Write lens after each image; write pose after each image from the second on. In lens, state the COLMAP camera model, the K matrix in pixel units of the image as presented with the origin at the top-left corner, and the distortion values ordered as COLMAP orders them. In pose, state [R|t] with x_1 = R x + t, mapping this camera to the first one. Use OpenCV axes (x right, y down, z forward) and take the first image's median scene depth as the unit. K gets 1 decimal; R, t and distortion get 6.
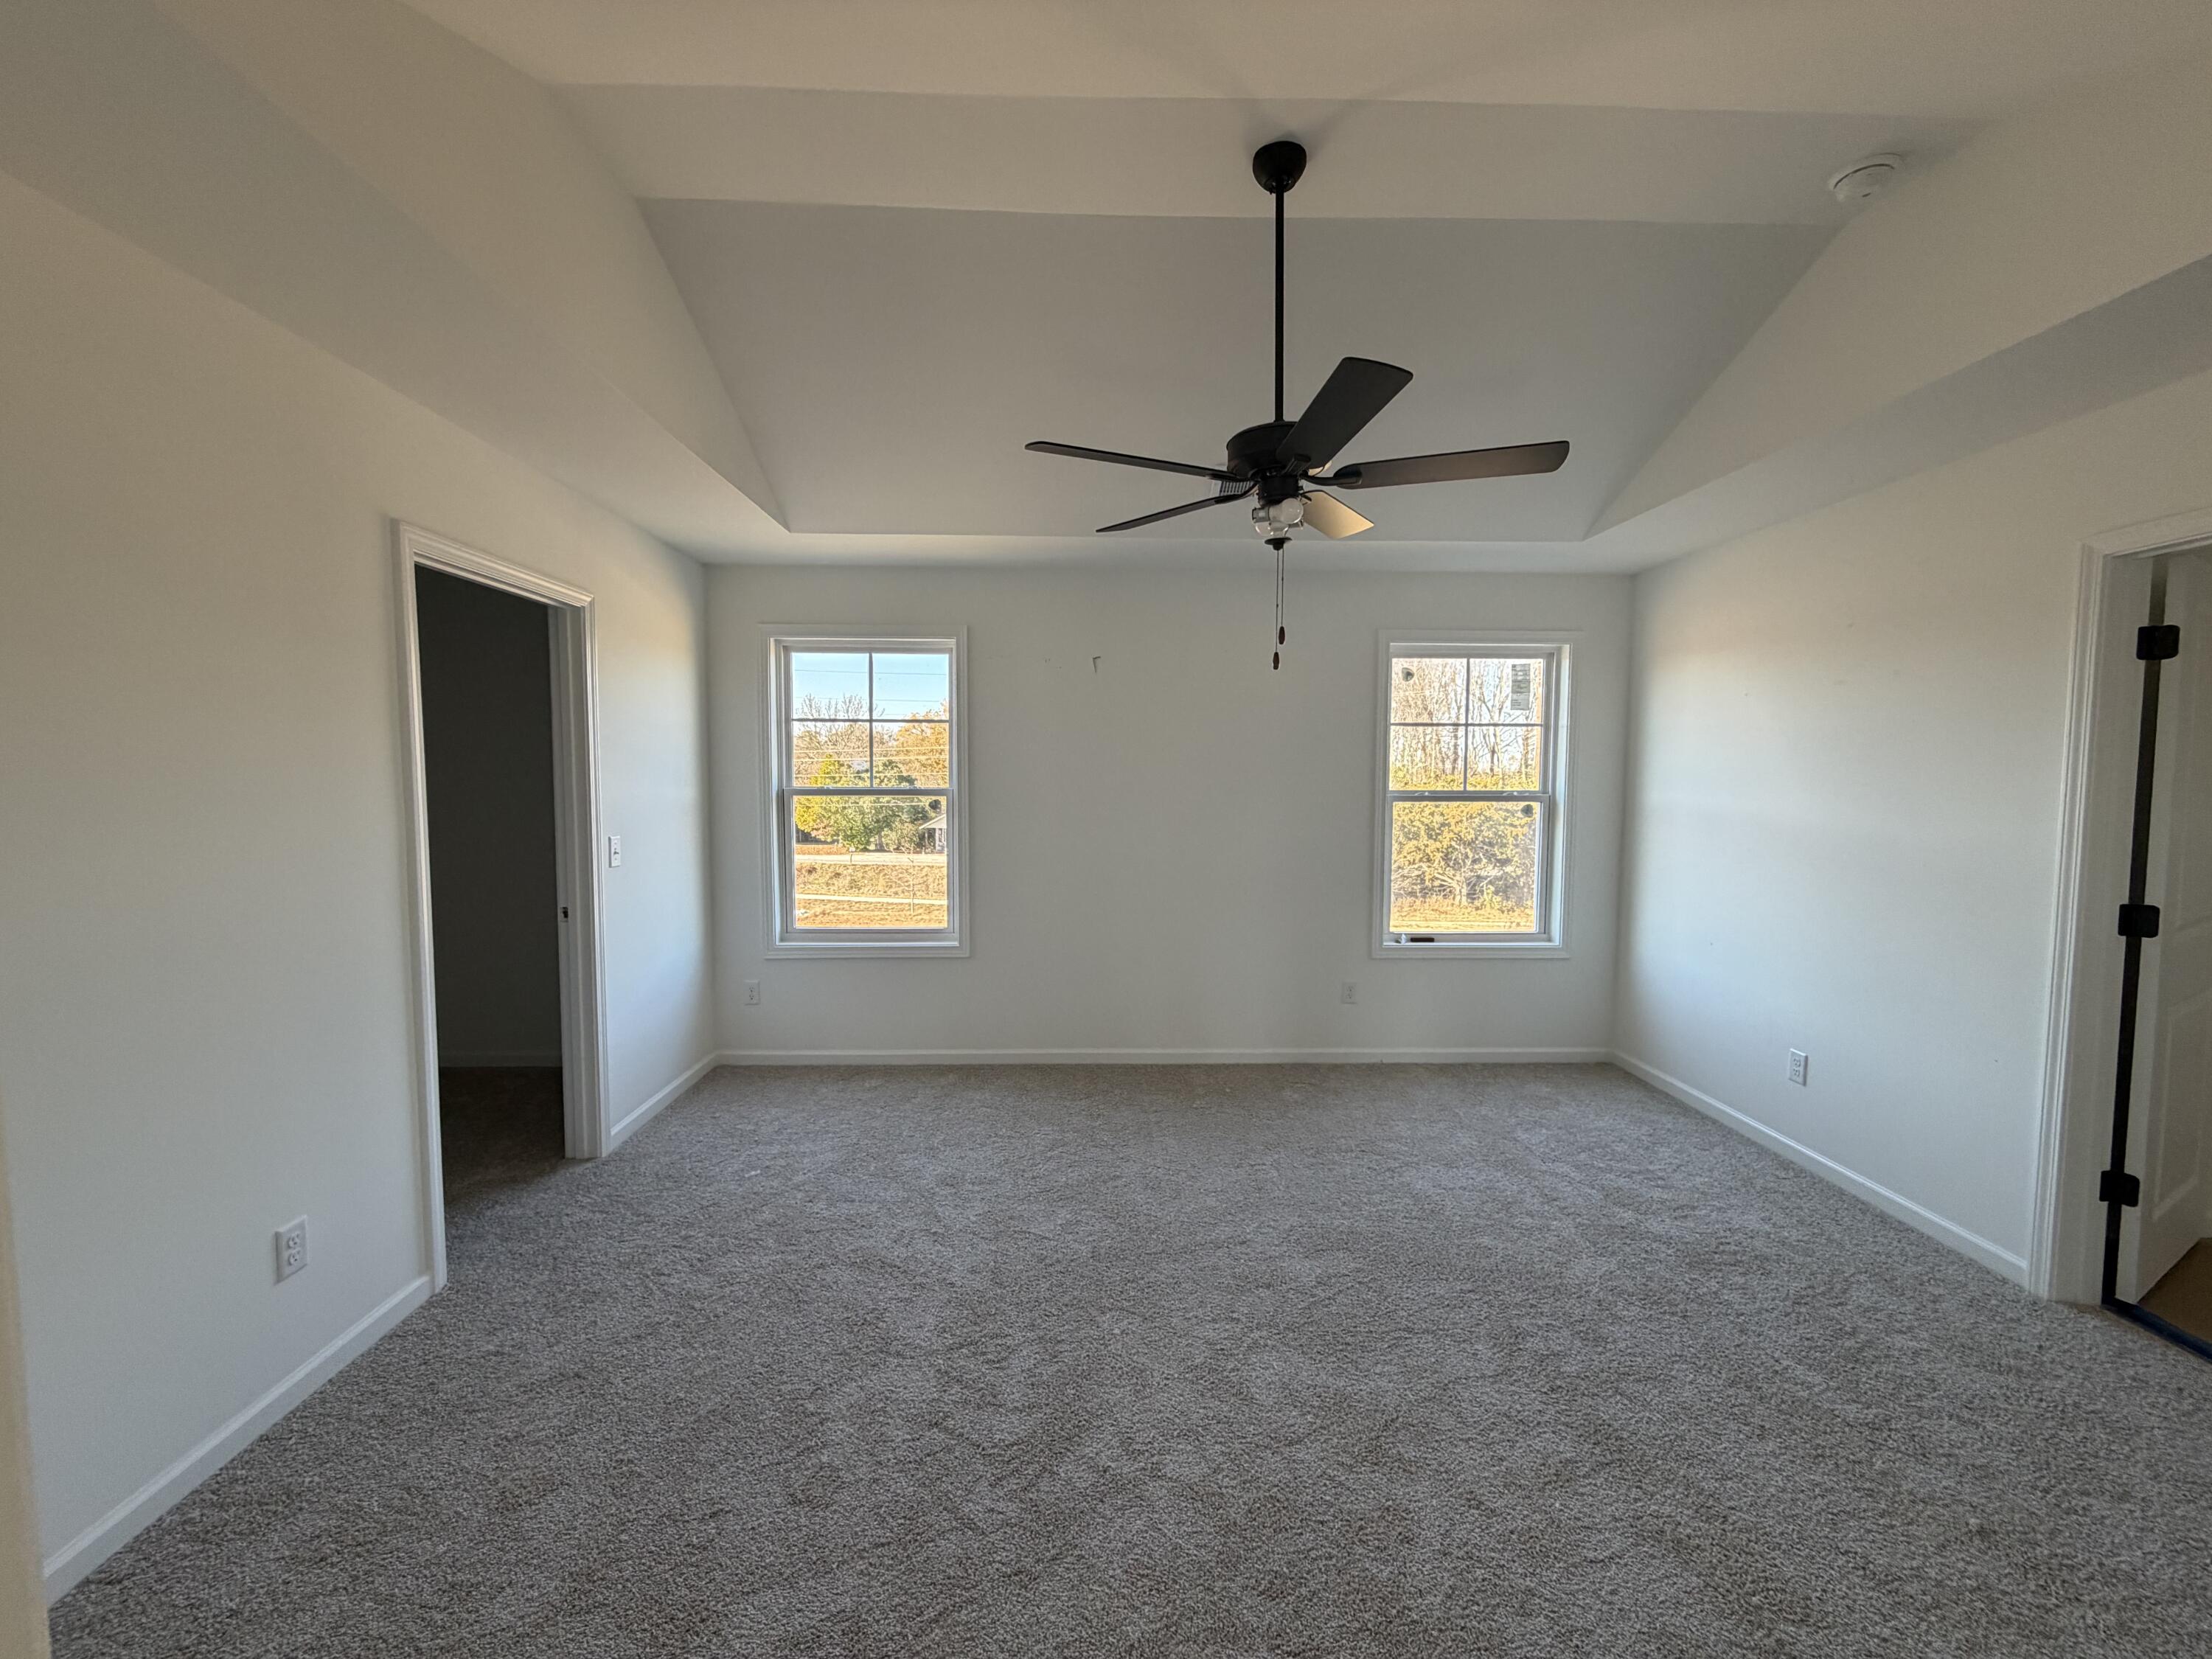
lens RADIAL K [[881.7, 0, 1107.9], [0, 881.7, 830.0], [0, 0, 1]] dist [0.000511, 0.000248]
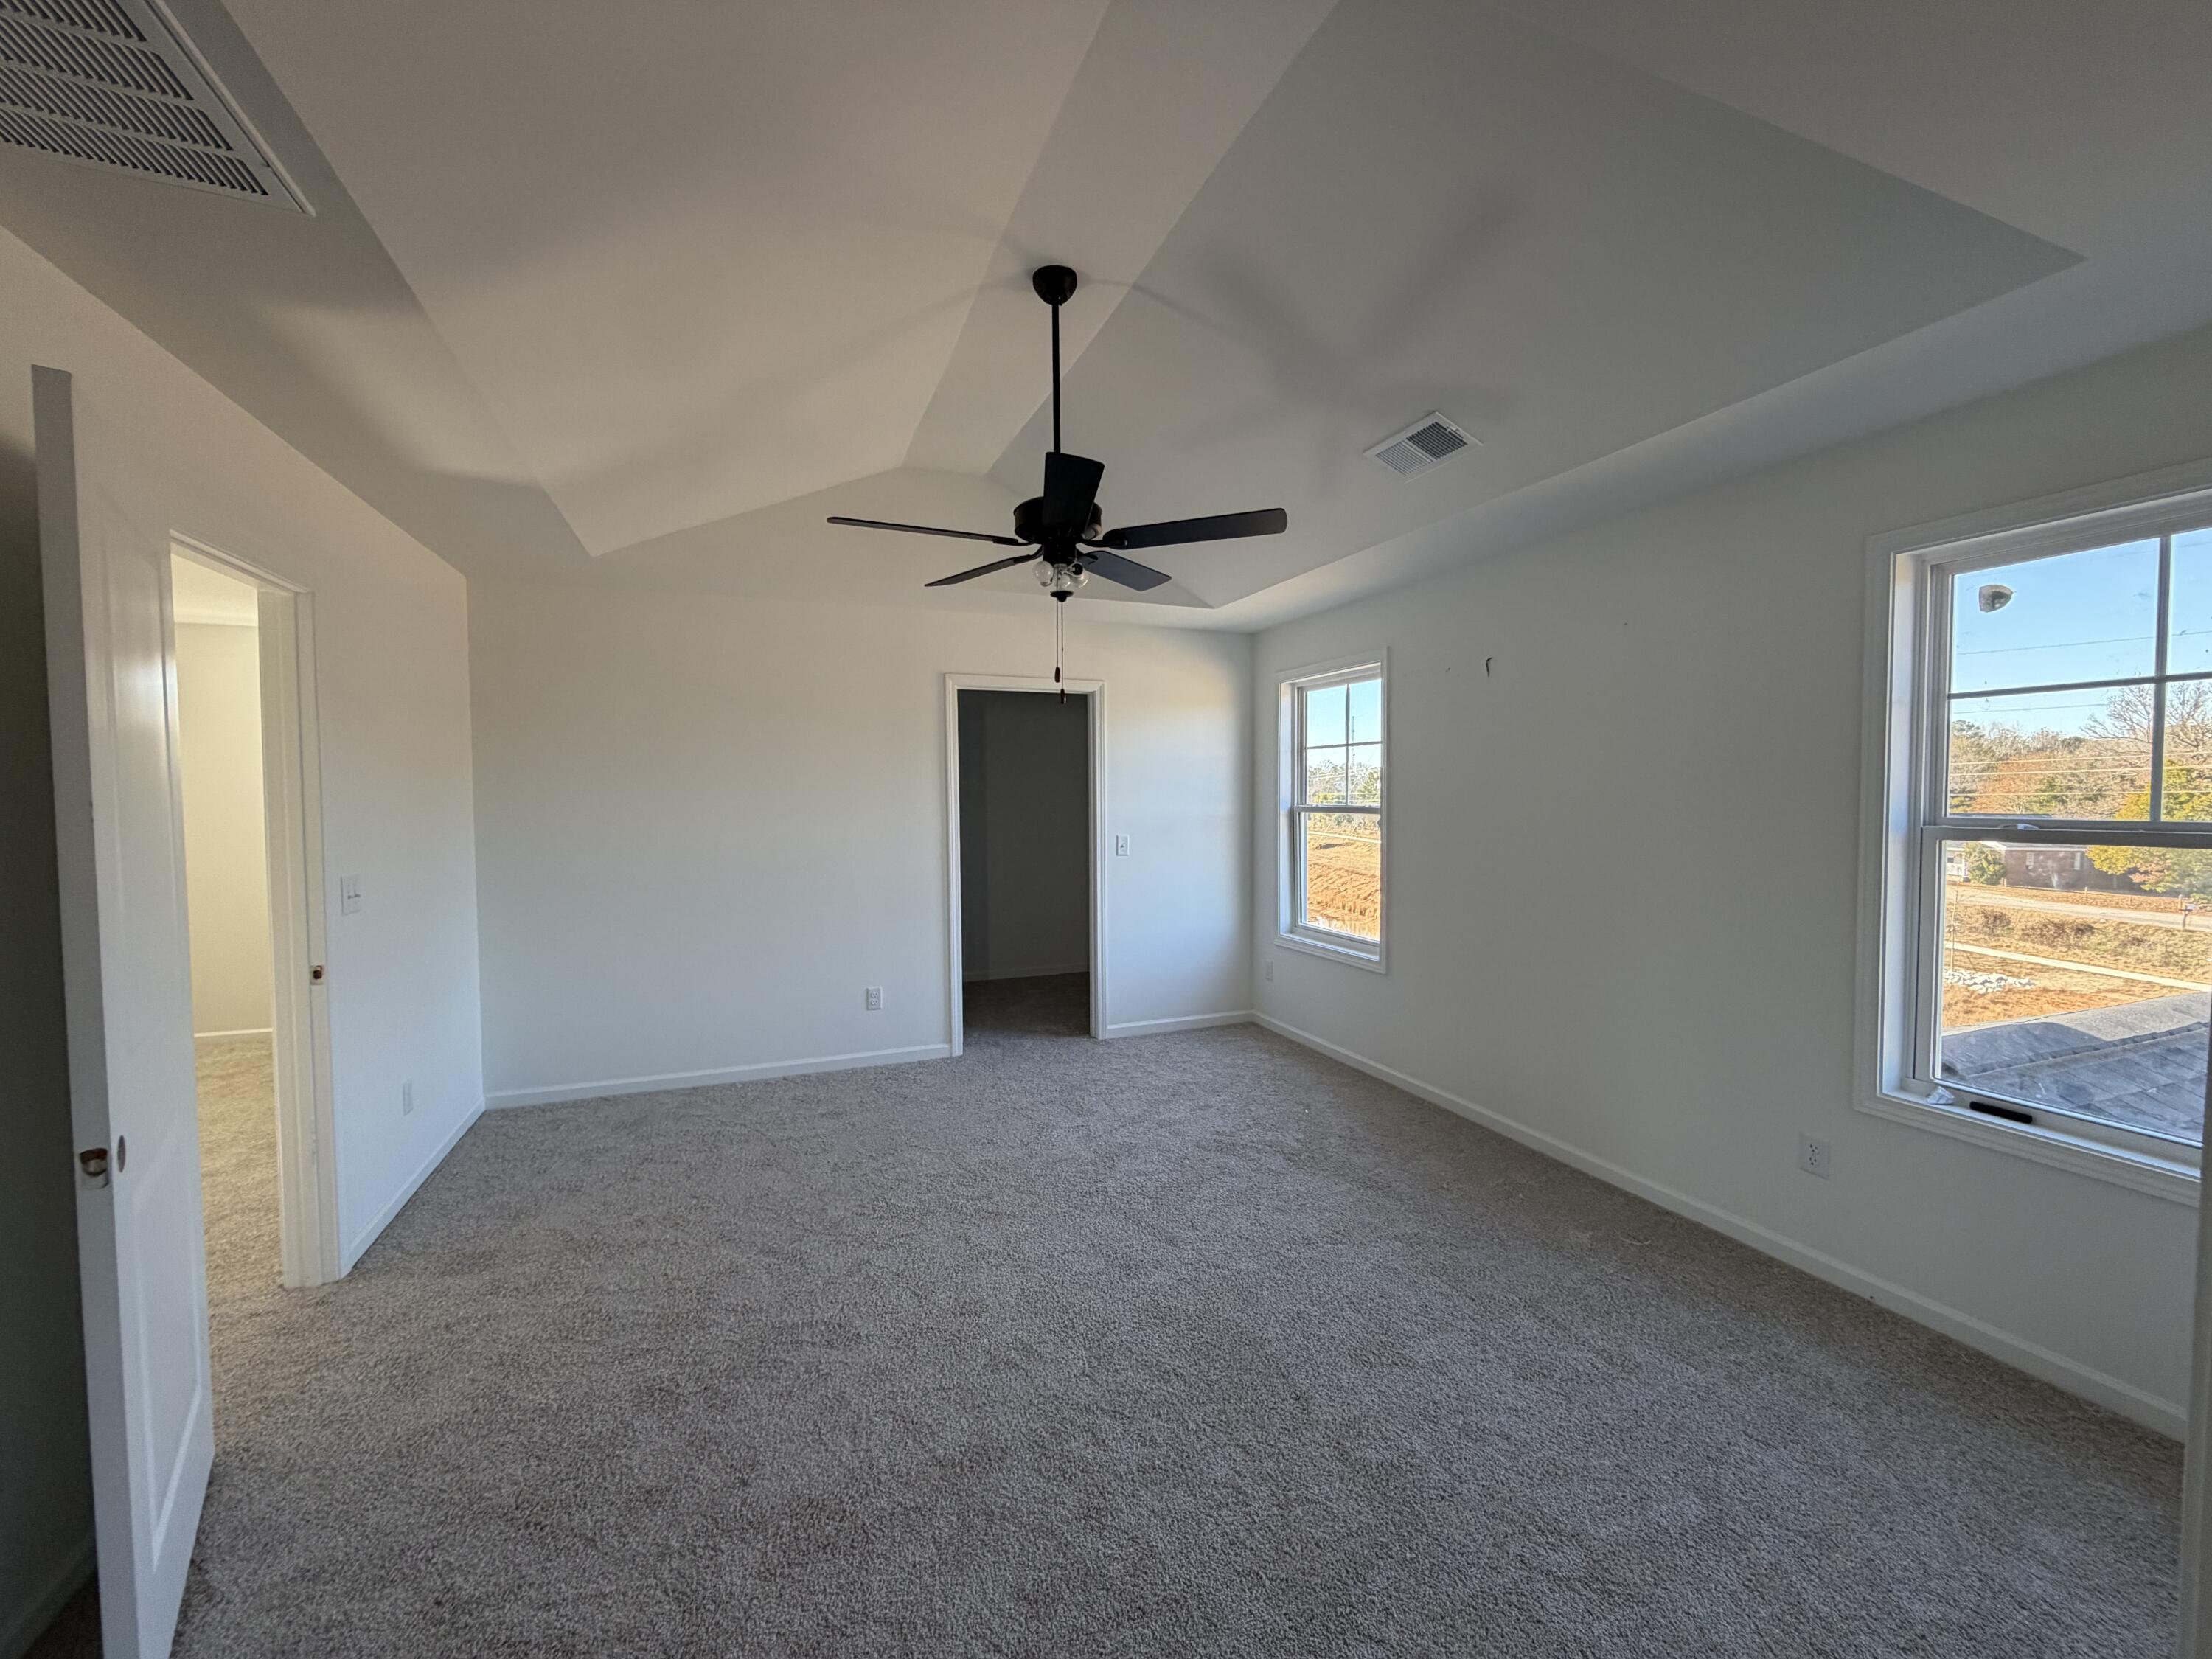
lens RADIAL K [[881.7, 0, 1093.5], [0, 881.7, 828.6], [0, 0, 1]] dist [0.000511, 0.000248]
pose [[0.338176, 0.032373, -0.940526, 0.688050], [-0.054120, 0.998423, 0.014907, -0.019547], [0.939526, 0.045860, 0.339395, 0.343798]]
